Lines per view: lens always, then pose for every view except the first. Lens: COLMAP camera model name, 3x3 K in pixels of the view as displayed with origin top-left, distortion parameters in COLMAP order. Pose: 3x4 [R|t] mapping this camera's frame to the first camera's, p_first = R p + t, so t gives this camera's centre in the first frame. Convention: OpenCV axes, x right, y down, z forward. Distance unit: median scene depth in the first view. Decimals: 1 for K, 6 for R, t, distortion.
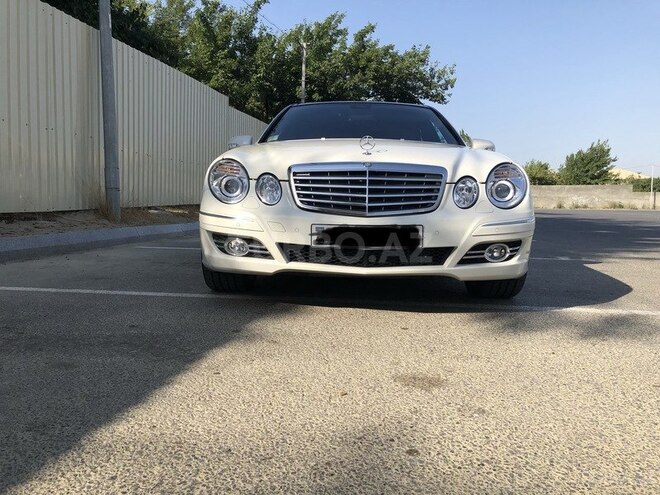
lens RADIAL K [[538.9, 0, 331.9], [0, 538.9, 239.6], [0, 0, 1]] dist [0.025115, -0.014192]
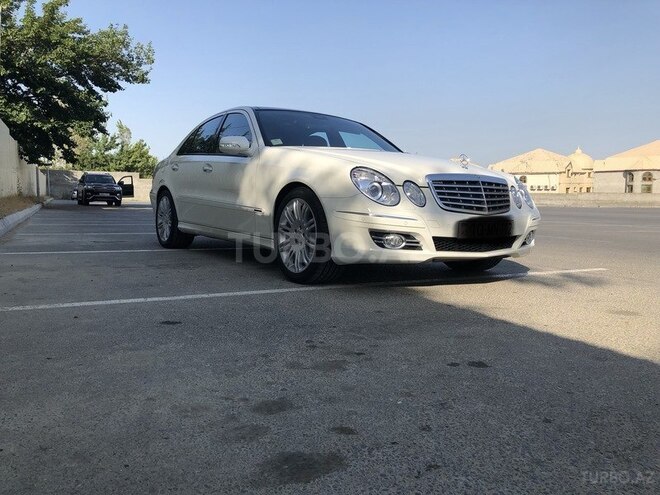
lens RADIAL K [[538.9, 0, 335.7], [0, 538.9, 261.8], [0, 0, 1]] dist [0.025115, -0.014192]
pose [[0.825768, -0.065961, 0.560140, -0.950347], [0.034812, 0.997205, 0.066108, -0.025548], [-0.562935, -0.035090, 0.825756, 0.071789]]
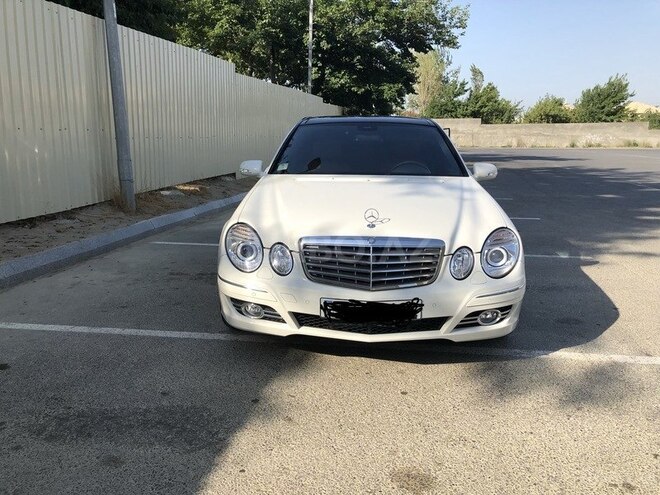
lens RADIAL K [[538.9, 0, 335.5], [0, 538.9, 245.1], [0, 0, 1]] dist [0.025115, -0.014192]
pose [[0.999943, -0.003392, -0.010151, 0.003861], [0.004625, 0.992270, 0.124011, -0.251744], [0.009652, -0.124051, 0.992229, -0.074981]]
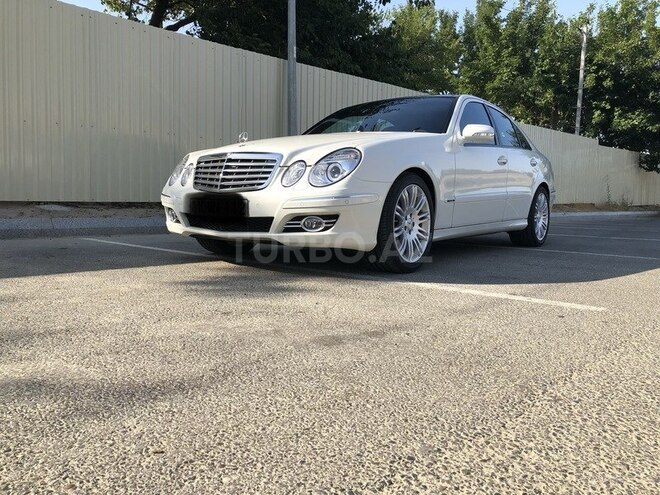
lens RADIAL K [[538.9, 0, 327.9], [0, 538.9, 244.7], [0, 0, 1]] dist [0.025115, -0.014192]
pose [[0.822519, 0.047227, -0.566773, 0.975974], [-0.045630, 0.998814, 0.017007, 0.047368], [0.566904, 0.011874, 0.823699, 0.044207]]
